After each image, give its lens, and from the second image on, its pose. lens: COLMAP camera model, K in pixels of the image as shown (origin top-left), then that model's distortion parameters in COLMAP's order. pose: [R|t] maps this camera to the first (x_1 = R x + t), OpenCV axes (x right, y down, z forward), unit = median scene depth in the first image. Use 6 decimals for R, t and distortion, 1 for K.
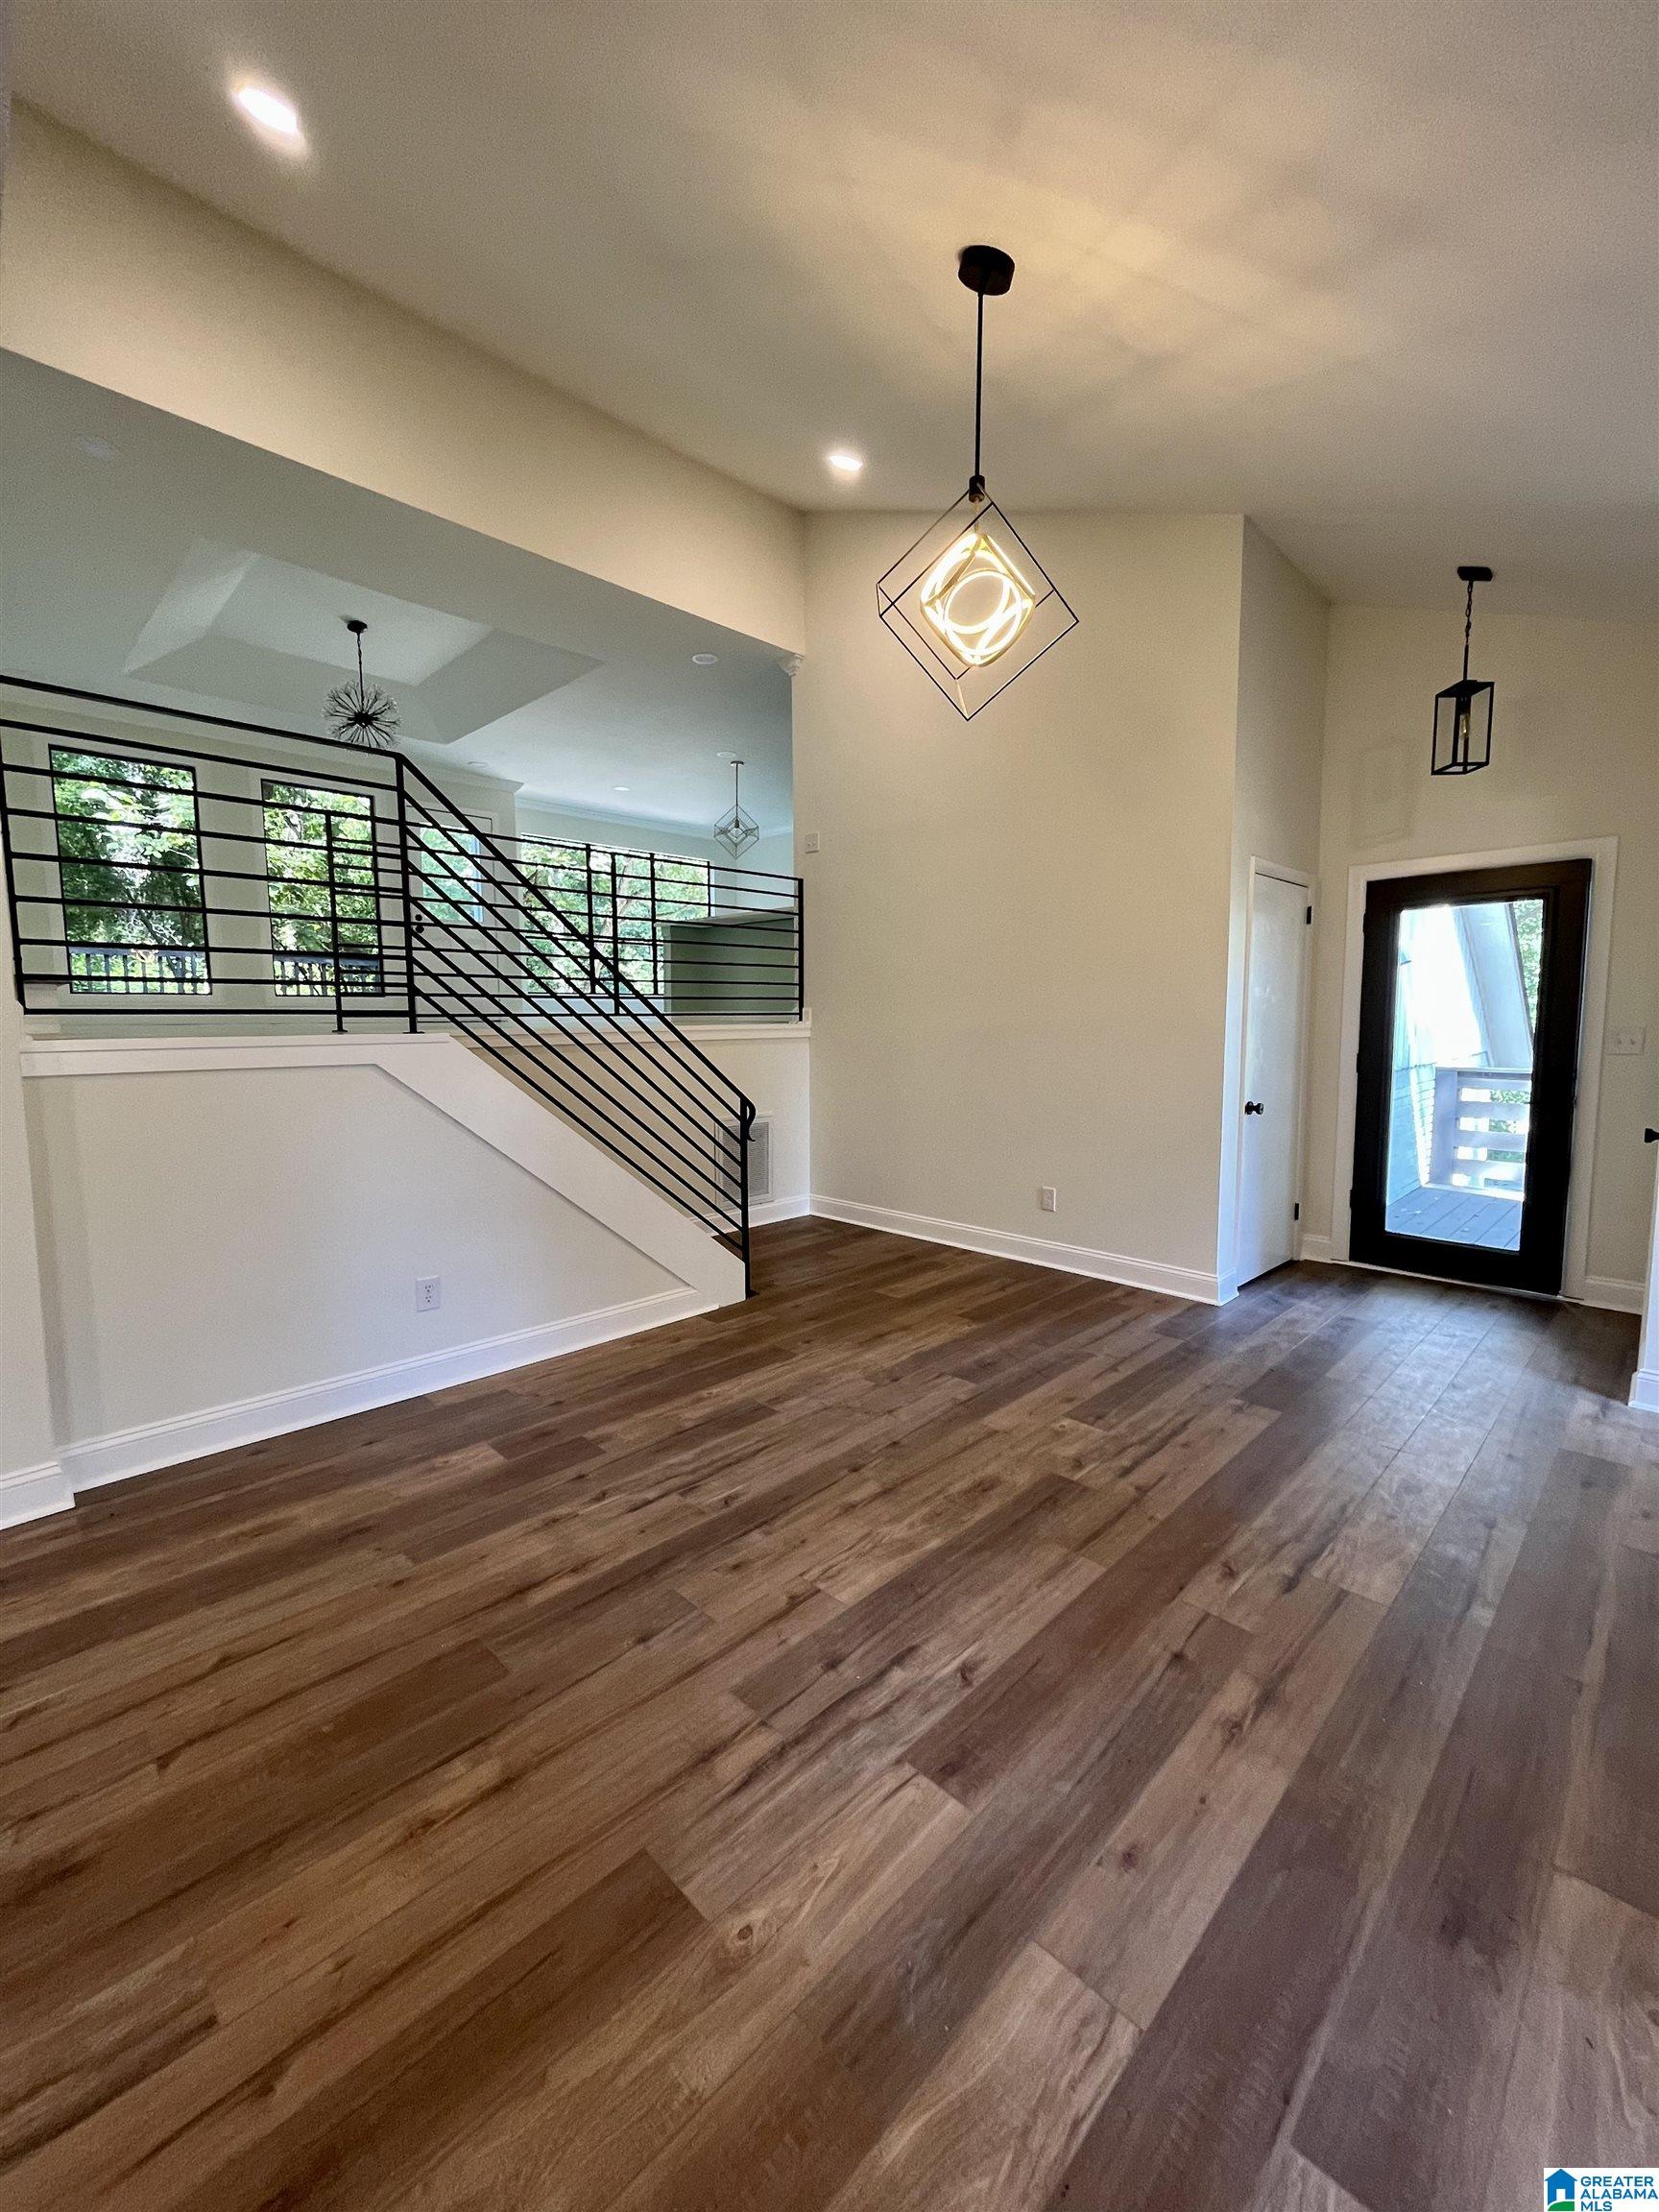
lens RADIAL K [[892.7, 0, 814.5], [0, 892.7, 1106.1], [0, 0, 1]] dist [-0.001856, -0.000103]
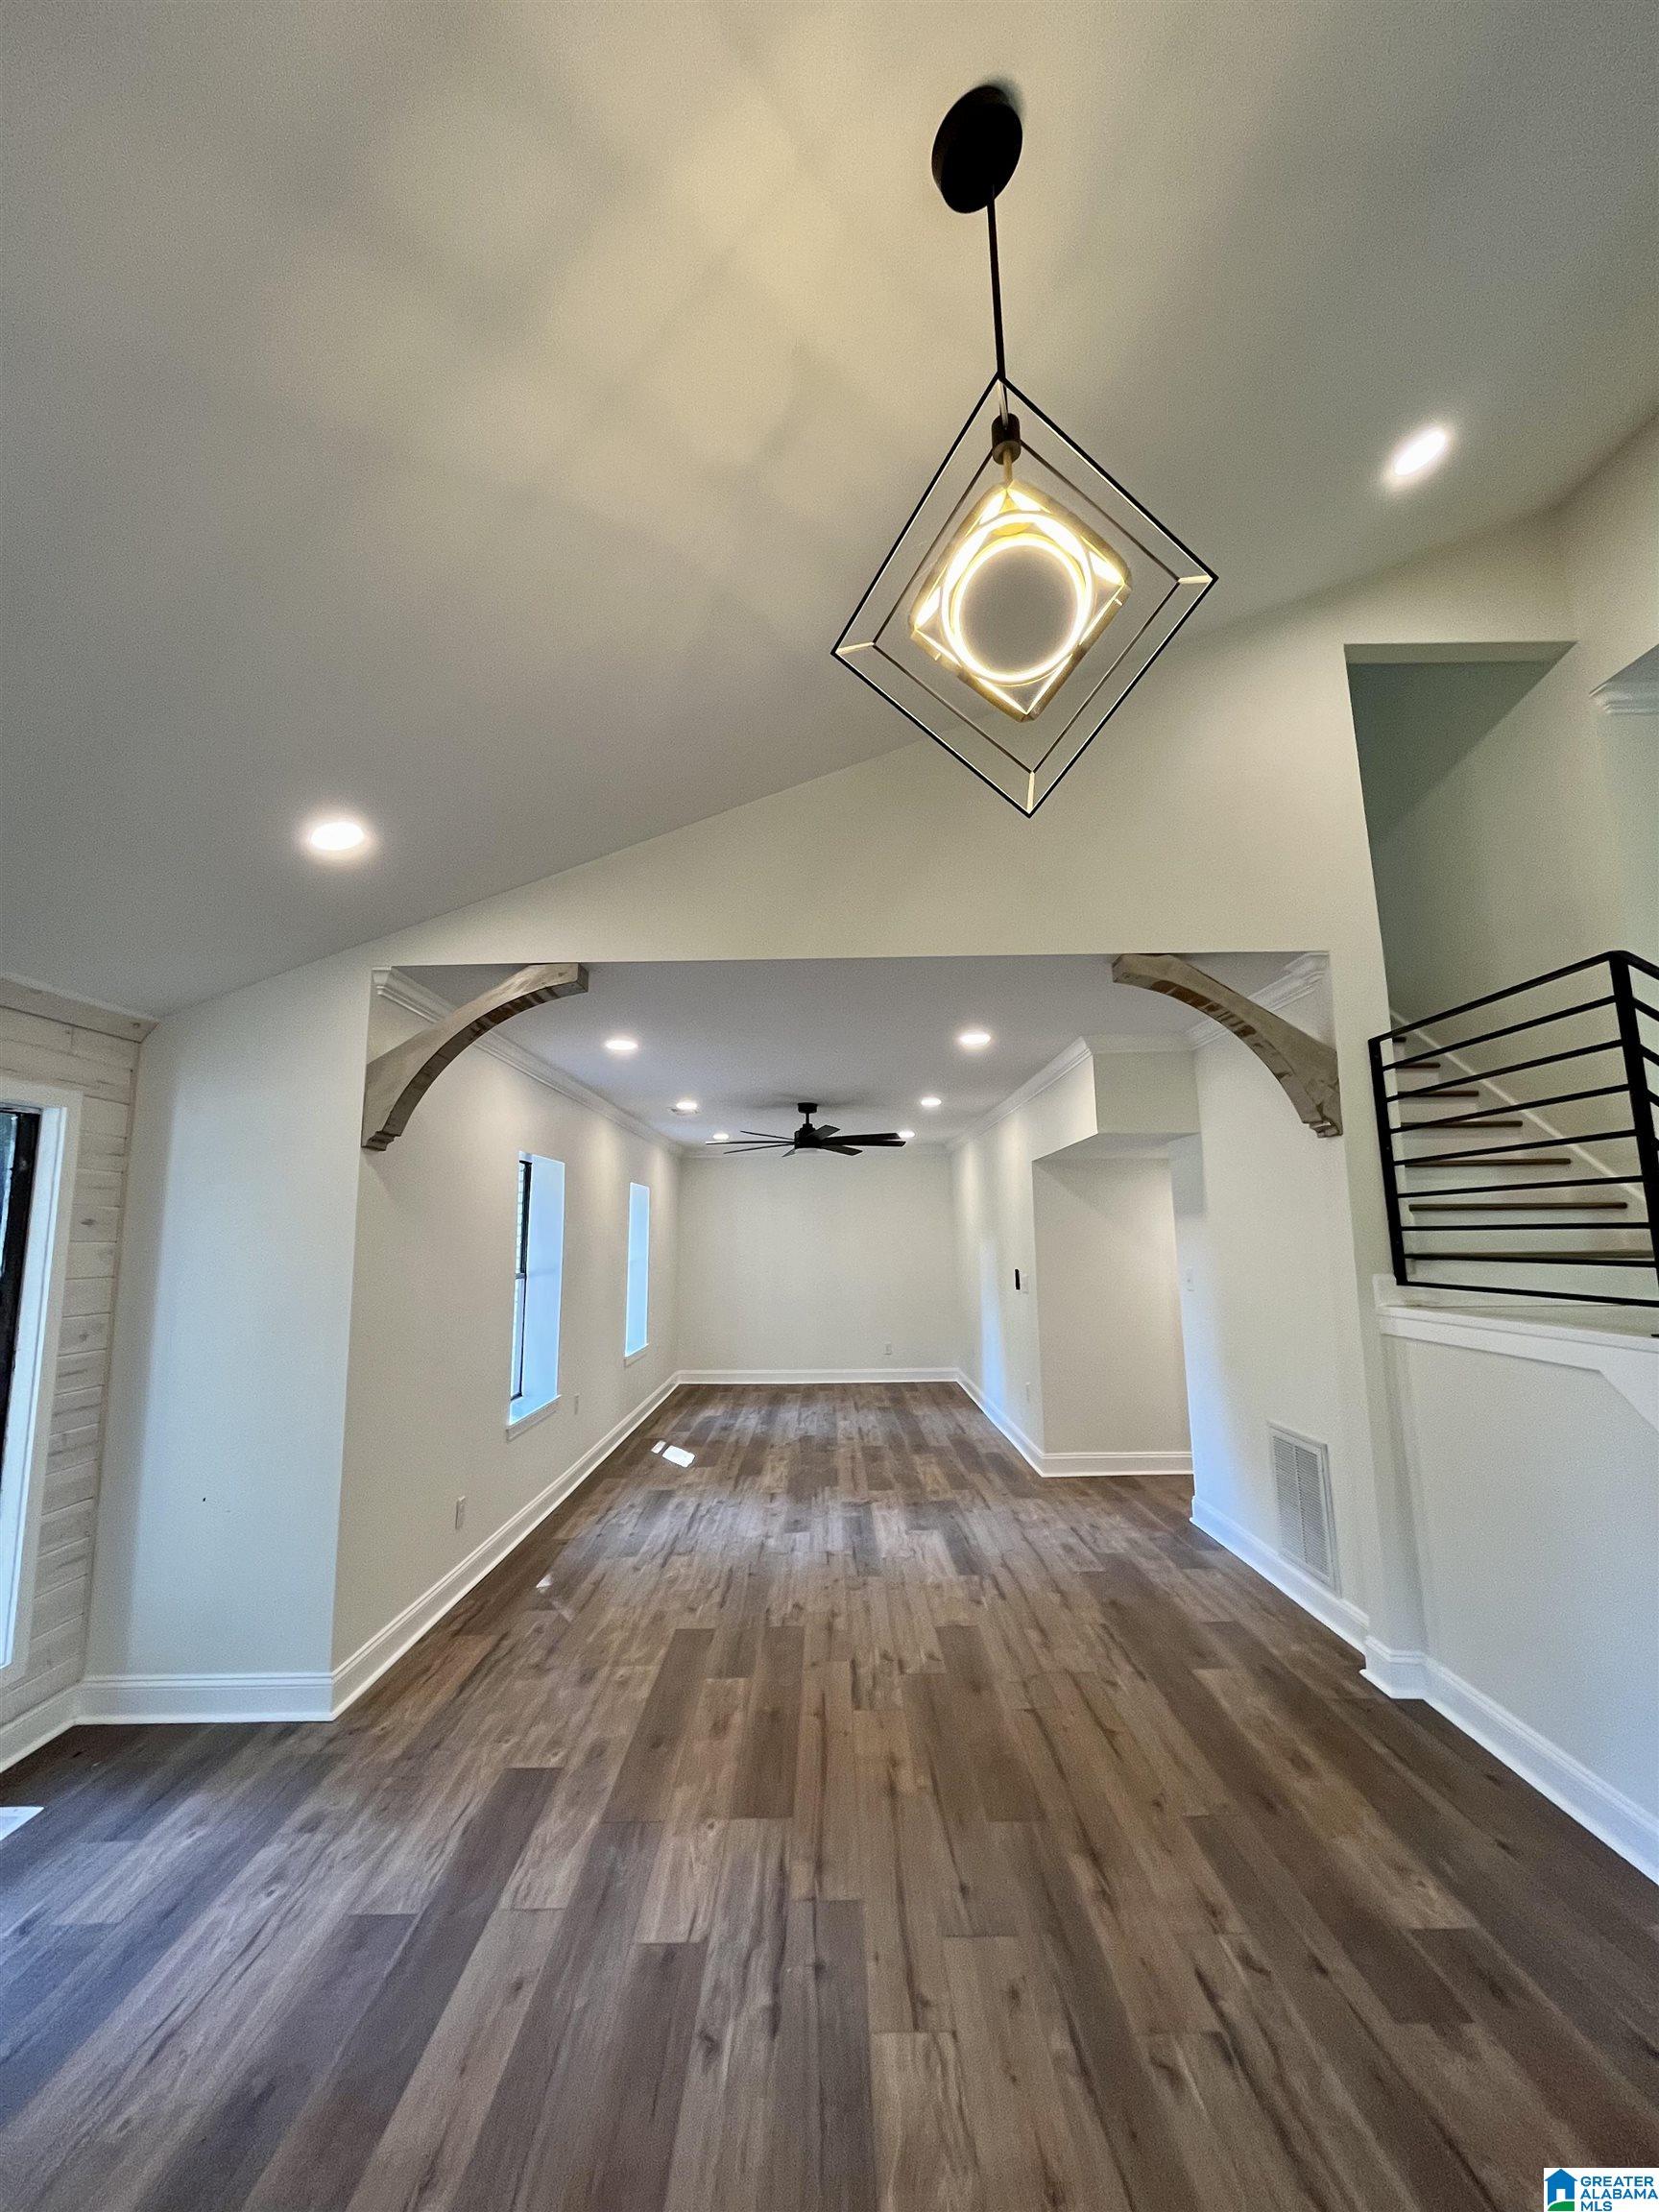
lens RADIAL K [[892.7, 0, 814.8], [0, 892.7, 1107.3], [0, 0, 1]] dist [-0.001856, -0.000103]
pose [[-0.705807, -0.085822, -0.703187, 0.889818], [-0.048179, 0.996151, -0.073220, -0.306148], [0.706764, -0.017800, -0.707225, 1.865443]]
